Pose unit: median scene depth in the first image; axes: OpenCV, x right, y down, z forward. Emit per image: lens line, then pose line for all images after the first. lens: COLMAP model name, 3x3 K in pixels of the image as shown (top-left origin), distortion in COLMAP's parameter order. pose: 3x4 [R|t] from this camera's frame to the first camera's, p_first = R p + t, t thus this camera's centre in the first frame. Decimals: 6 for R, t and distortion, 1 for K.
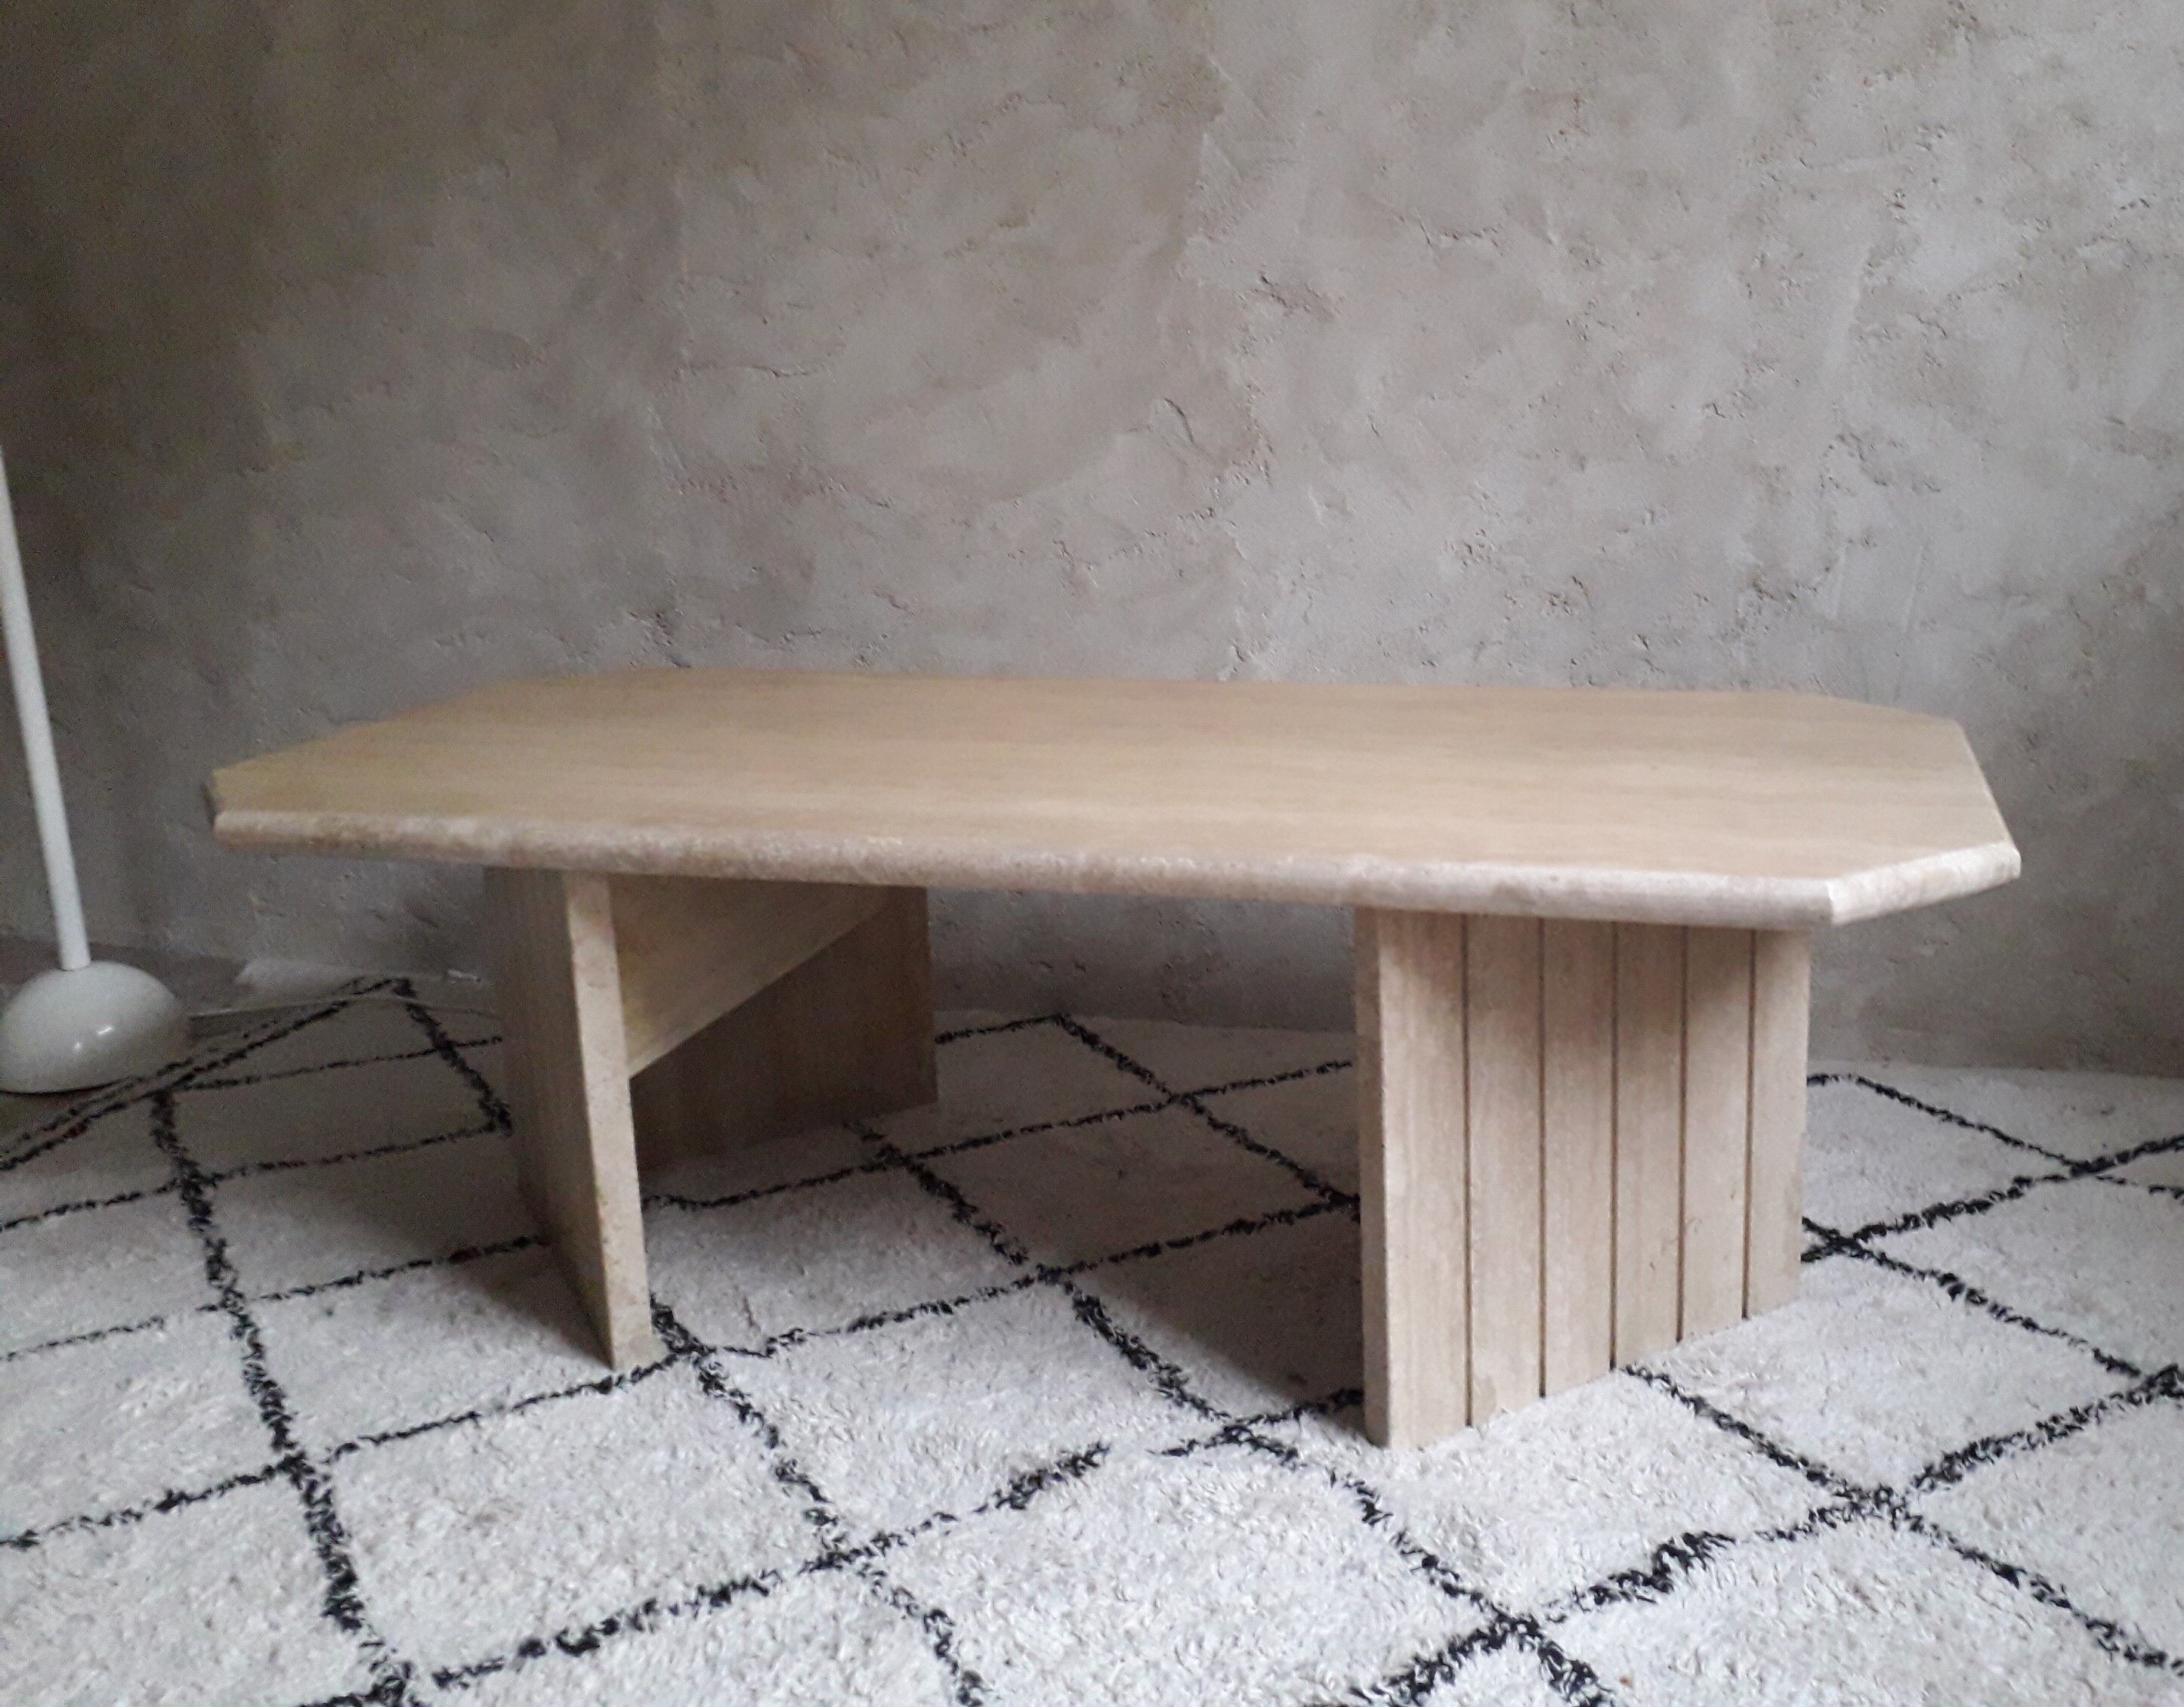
lens RADIAL K [[1951.7, 0, 1224.4], [0, 1951.7, 782.3], [0, 0, 1]] dist [0.010015, 0.001871]
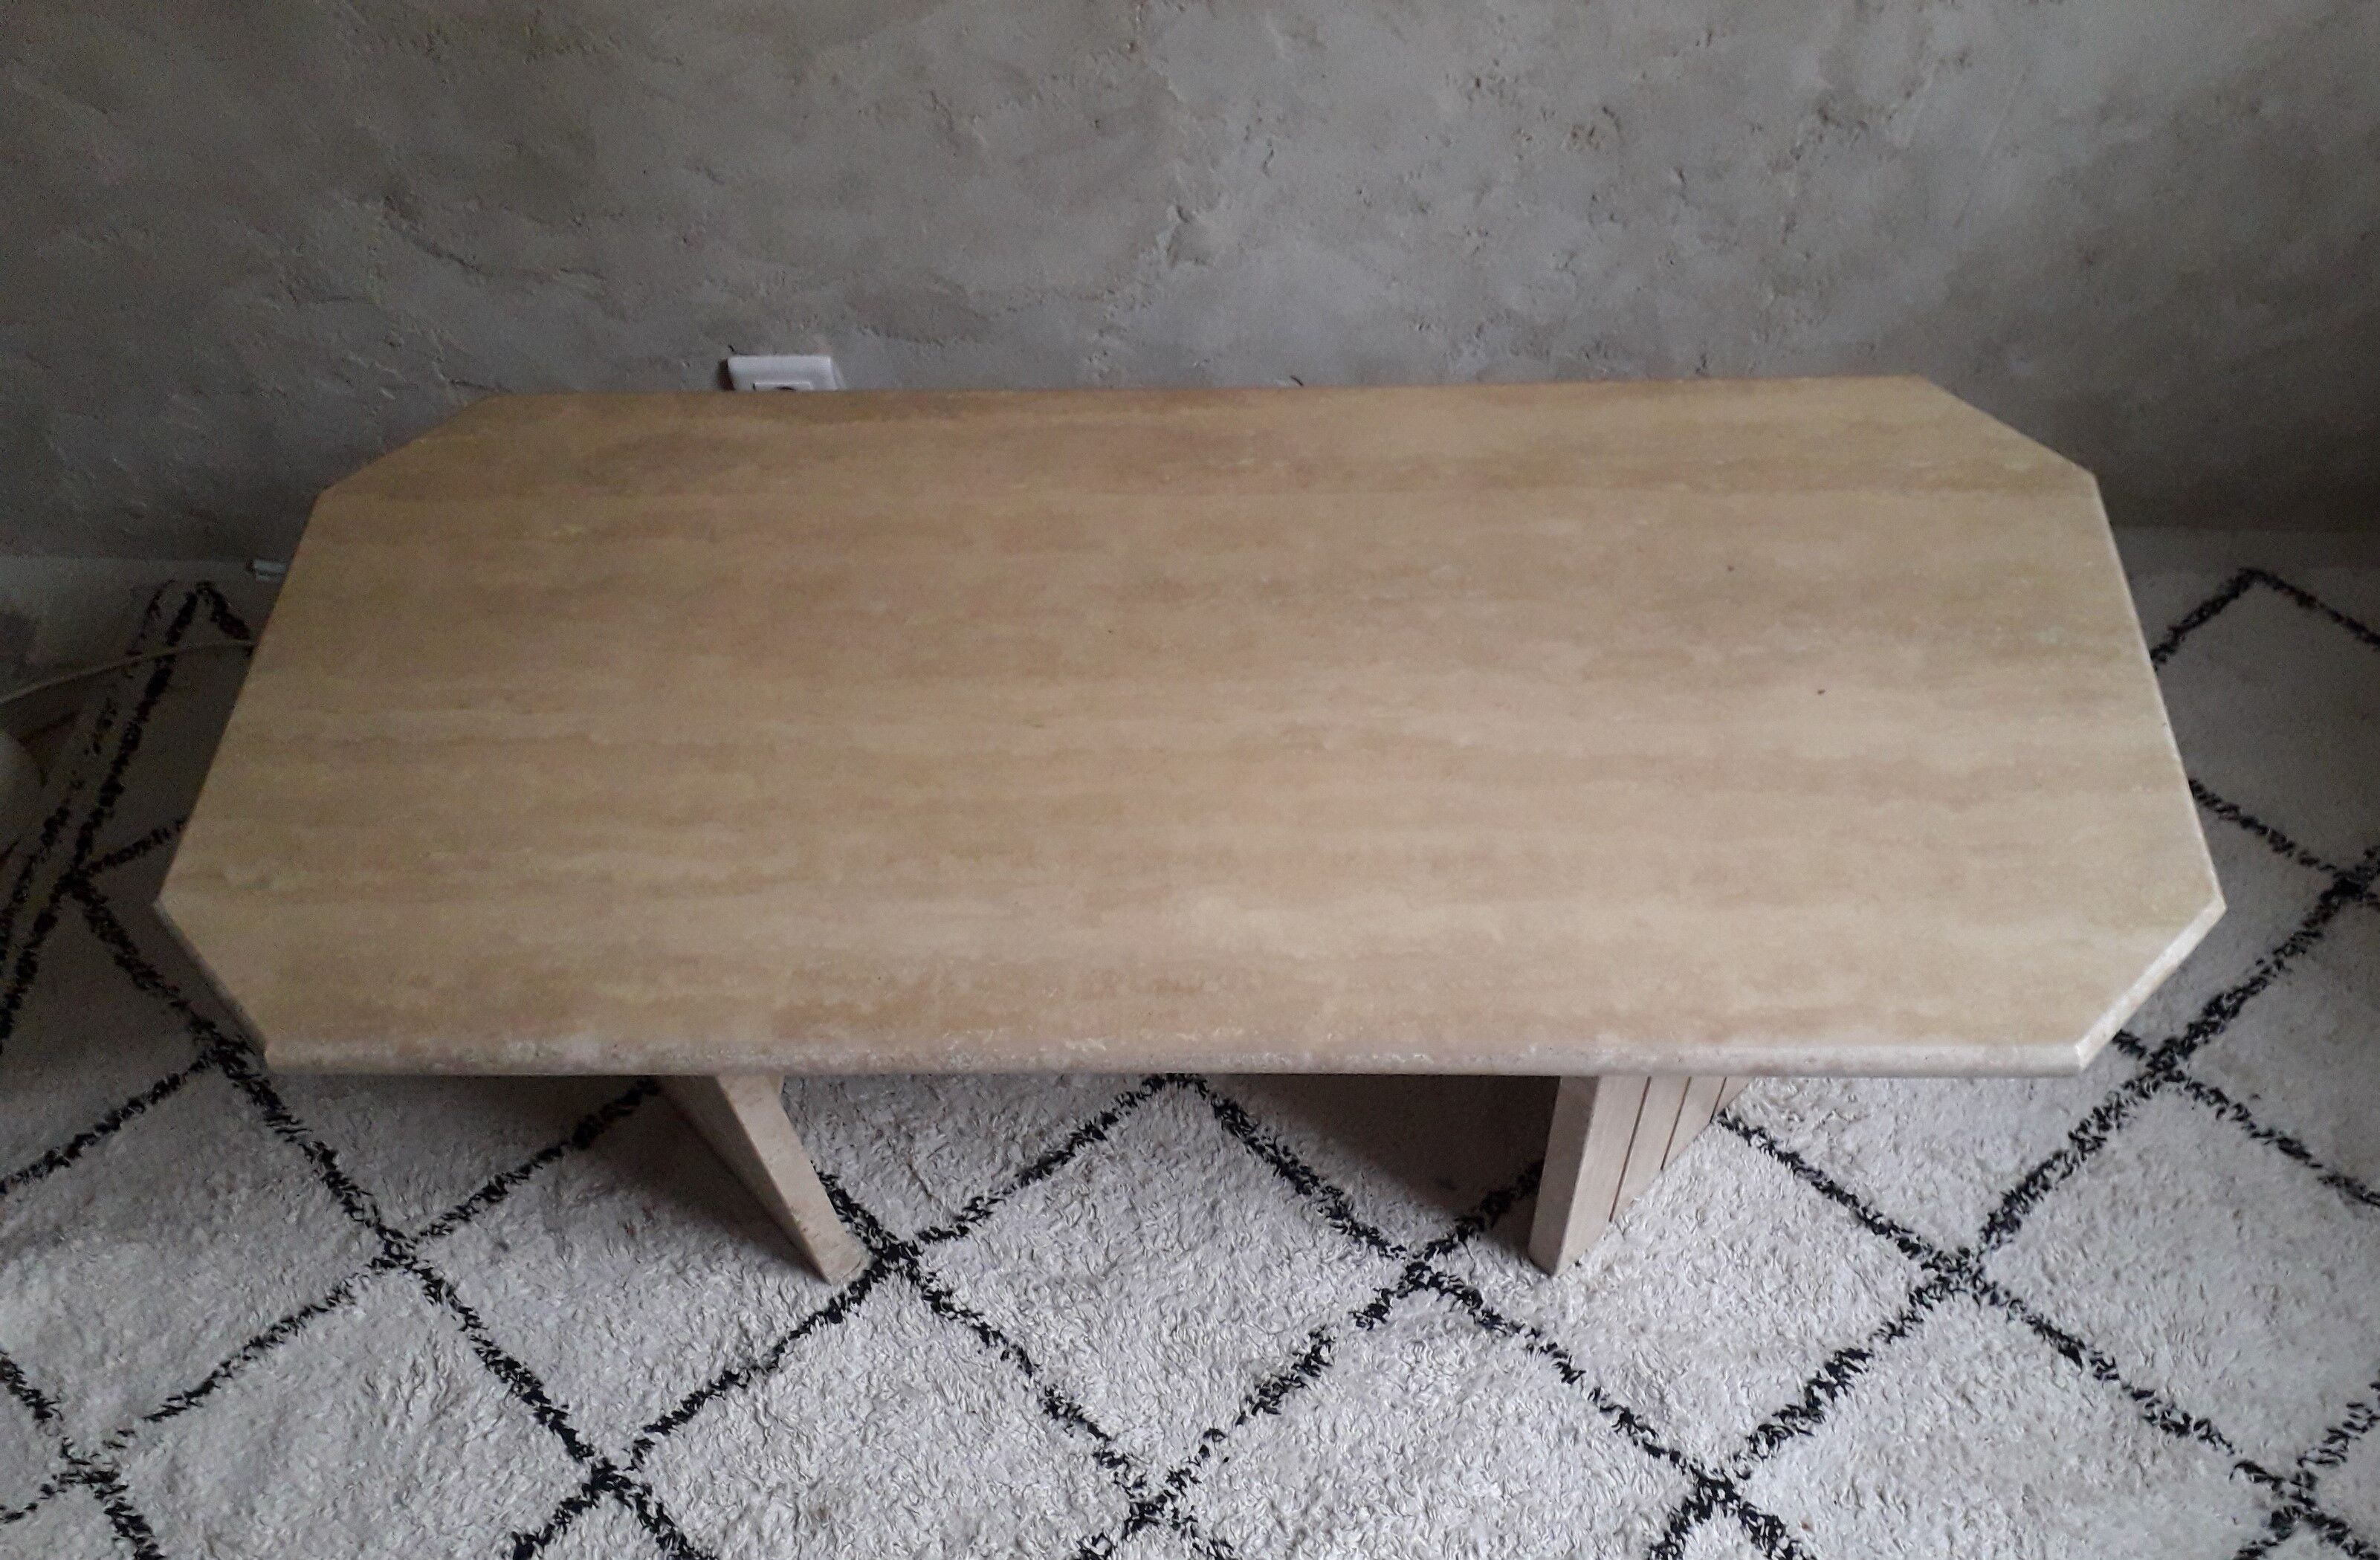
lens RADIAL K [[1912.4, 0, 1190.0], [0, 1912.4, 894.6], [0, 0, 1]] dist [0.089697, -0.170247]
pose [[0.973504, -0.202964, 0.105337, -0.195194], [0.077213, 0.725356, 0.684030, -0.604269], [-0.215240, -0.657772, 0.721808, 0.343260]]
